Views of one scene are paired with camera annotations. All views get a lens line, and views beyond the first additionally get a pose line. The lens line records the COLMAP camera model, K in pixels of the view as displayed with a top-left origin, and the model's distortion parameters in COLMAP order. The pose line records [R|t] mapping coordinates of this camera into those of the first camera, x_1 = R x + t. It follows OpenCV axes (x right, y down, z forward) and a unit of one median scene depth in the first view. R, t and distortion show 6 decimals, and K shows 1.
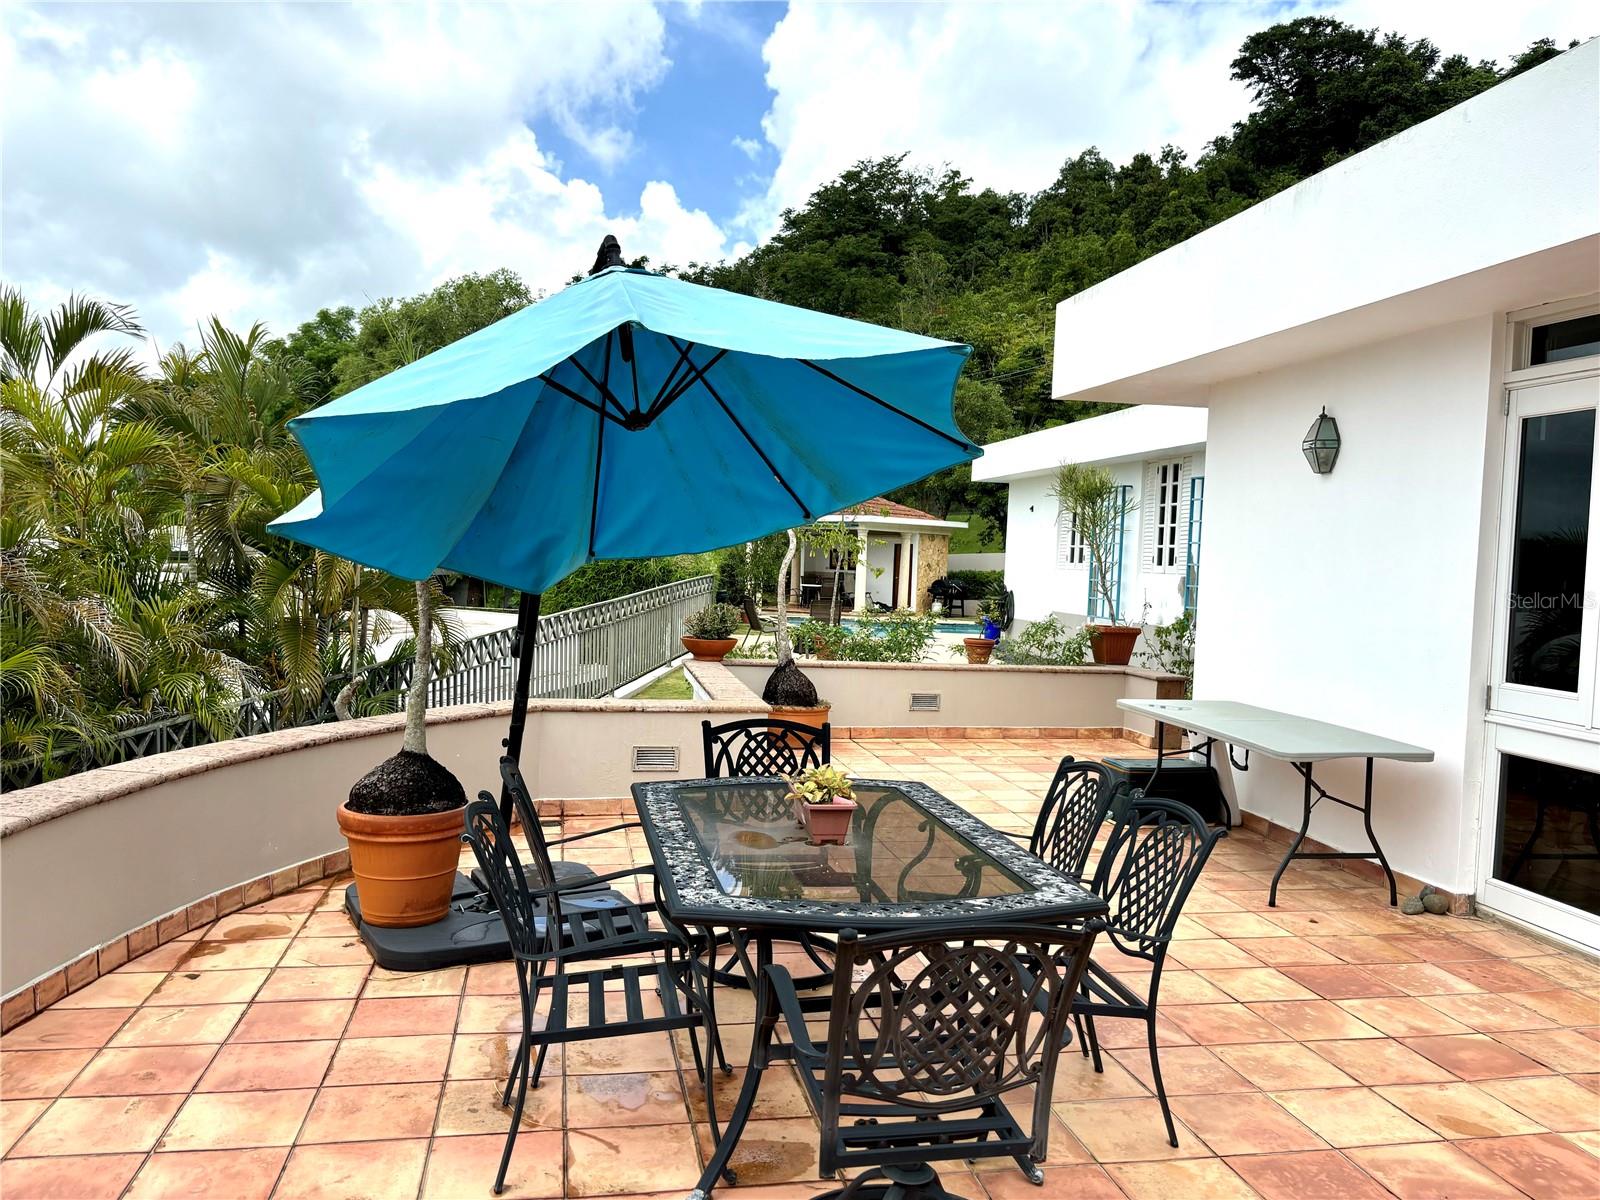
lens RADIAL K [[1218.1, 0, 799.7], [0, 1218.1, 643.3], [0, 0, 1]] dist [0.056215, -0.053766]
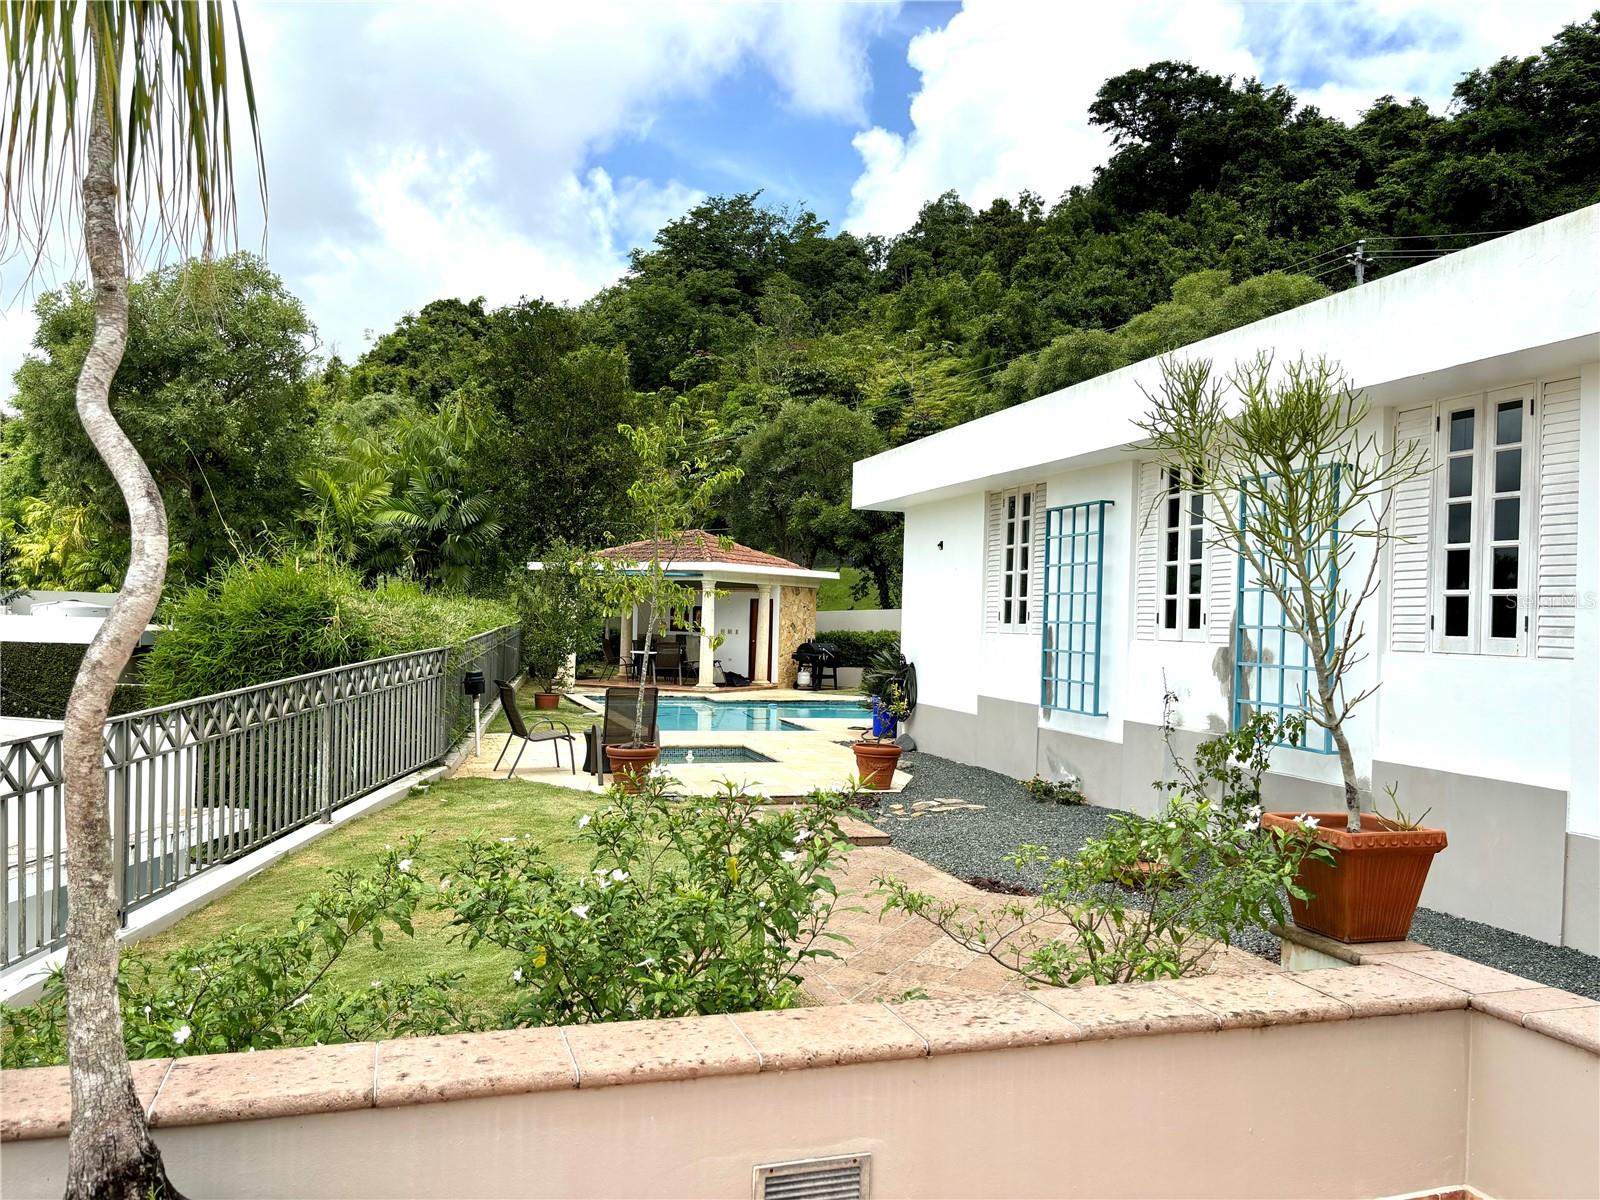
lens RADIAL K [[1218.1, 0, 810.3], [0, 1218.1, 636.7], [0, 0, 1]] dist [0.056215, -0.053766]
pose [[0.992556, -0.011566, 0.121235, 0.008449], [0.017867, 0.998538, -0.051011, -0.006463], [-0.120468, 0.052798, 0.991312, 0.086231]]
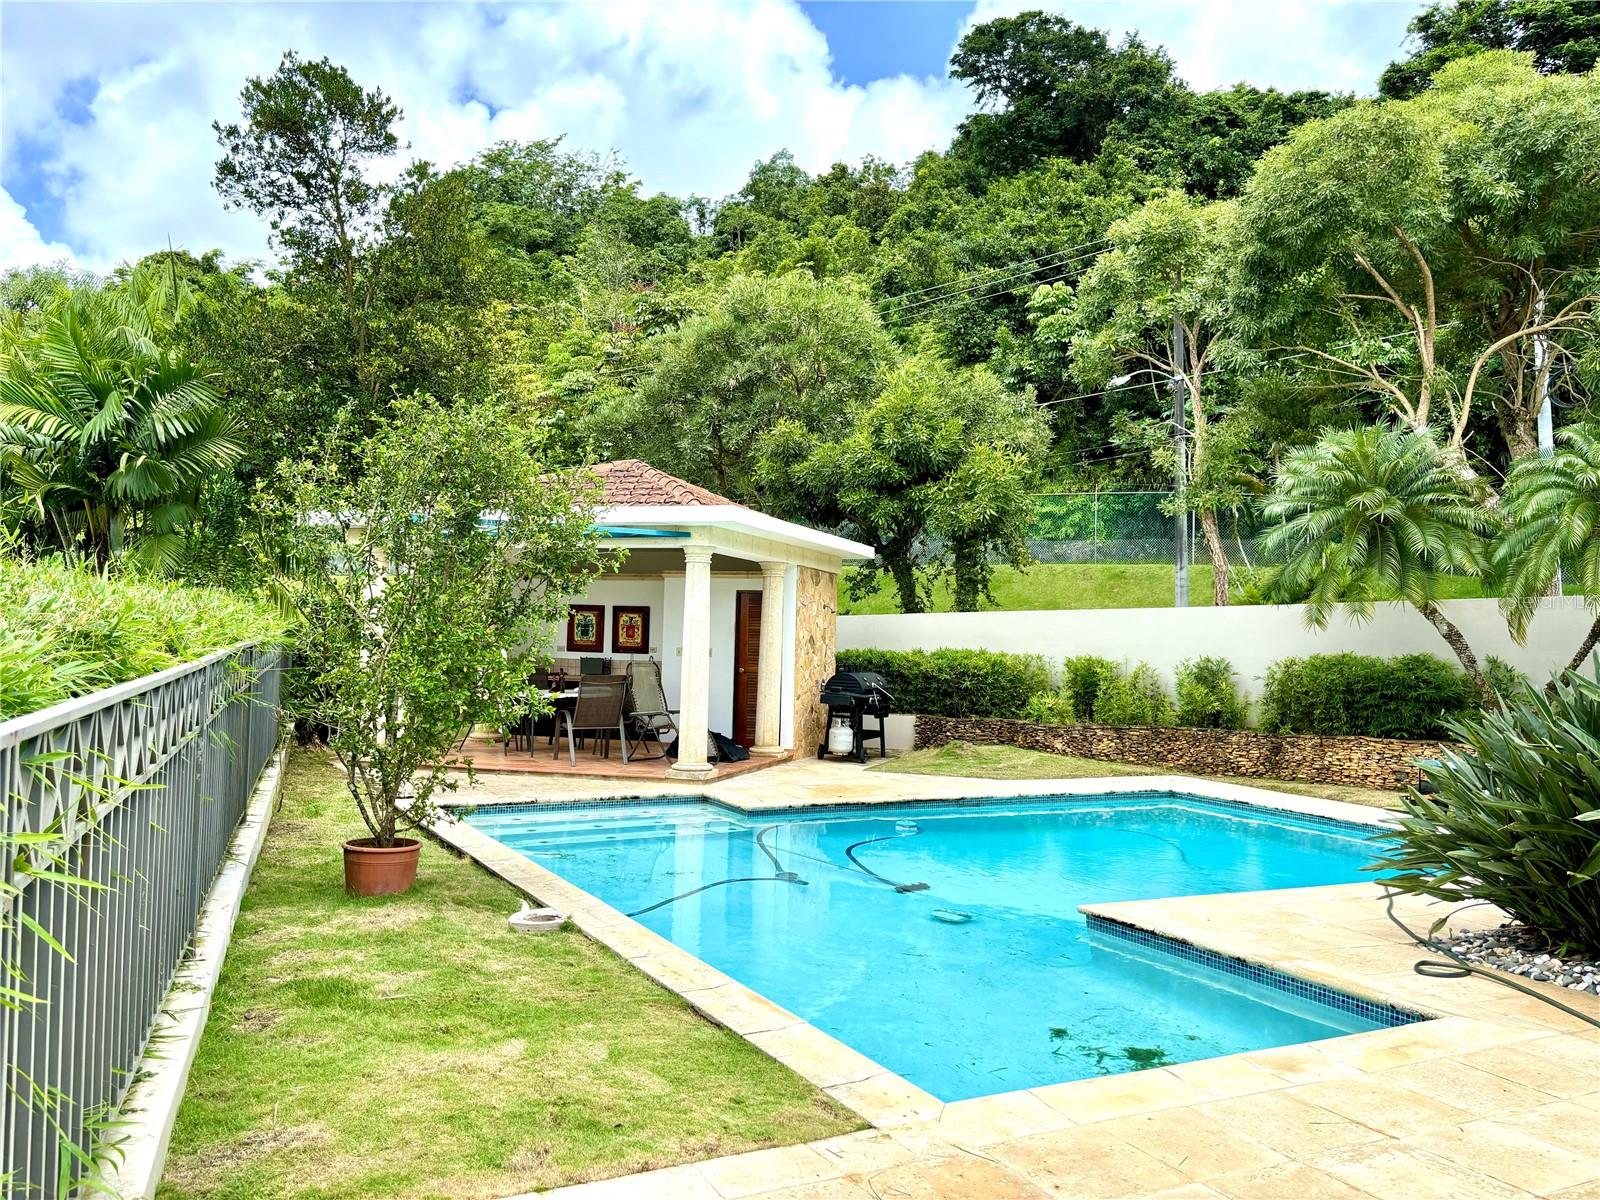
lens RADIAL K [[1218.1, 0, 790.7], [0, 1218.1, 597.6], [0, 0, 1]] dist [0.056215, -0.053766]
pose [[0.955820, -0.001282, 0.293949, -0.012519], [0.029445, 0.995378, -0.091404, -0.016772], [-0.292473, 0.096021, 0.951441, 0.249392]]
